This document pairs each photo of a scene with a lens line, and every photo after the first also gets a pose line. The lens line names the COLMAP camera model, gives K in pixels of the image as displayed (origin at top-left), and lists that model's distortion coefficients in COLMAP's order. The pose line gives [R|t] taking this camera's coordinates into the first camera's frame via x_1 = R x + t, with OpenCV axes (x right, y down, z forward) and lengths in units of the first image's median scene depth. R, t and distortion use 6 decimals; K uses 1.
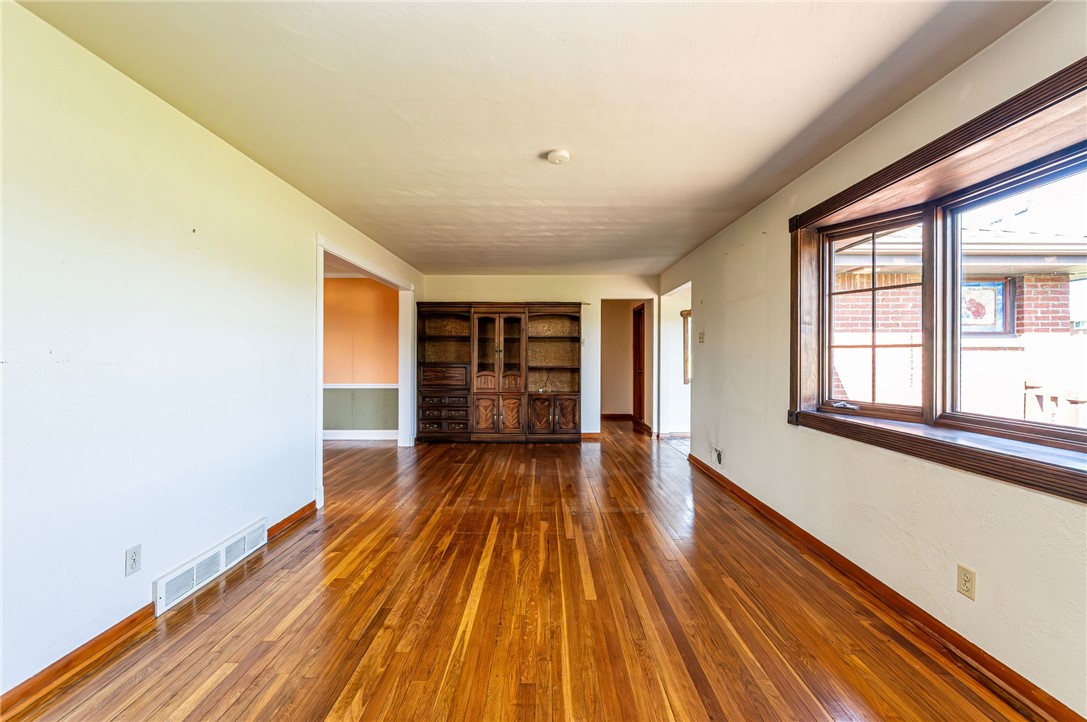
lens RADIAL K [[437.7, 0, 539.8], [0, 437.7, 355.3], [0, 0, 1]] dist [0.002372, -0.000725]
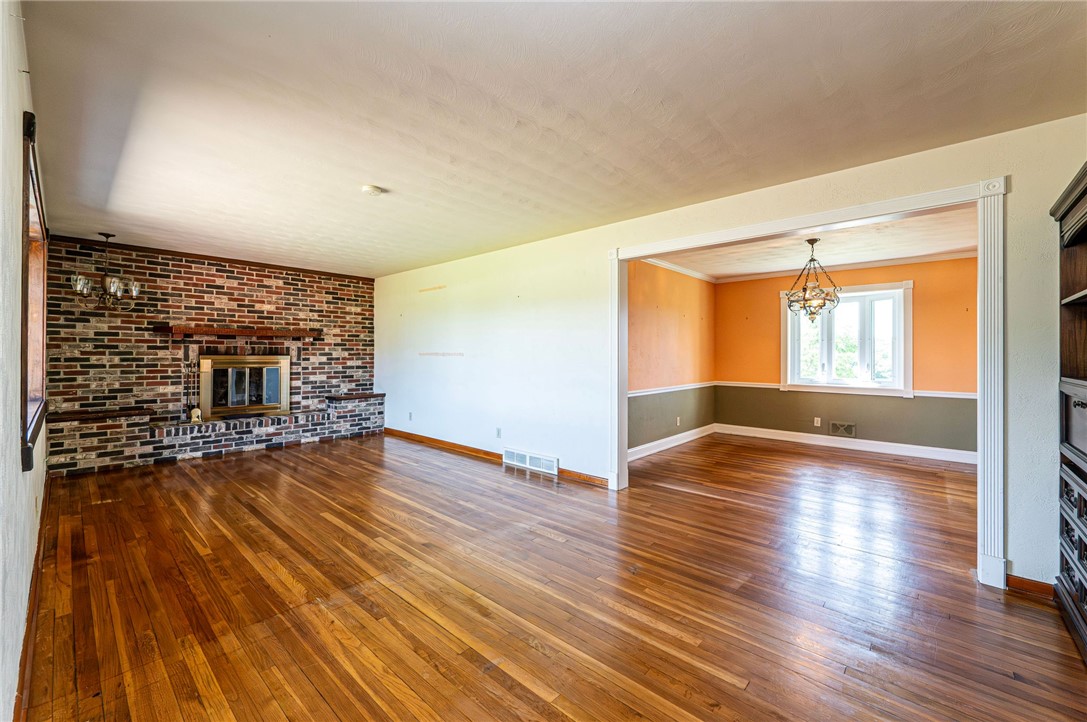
lens RADIAL K [[437.7, 0, 544.0], [0, 437.7, 351.0], [0, 0, 1]] dist [0.002372, -0.000725]
pose [[-0.663737, -0.011895, -0.747871, 0.592811], [-0.006331, 0.999927, -0.010285, 0.002022], [0.747939, -0.002092, -0.663764, 2.039662]]
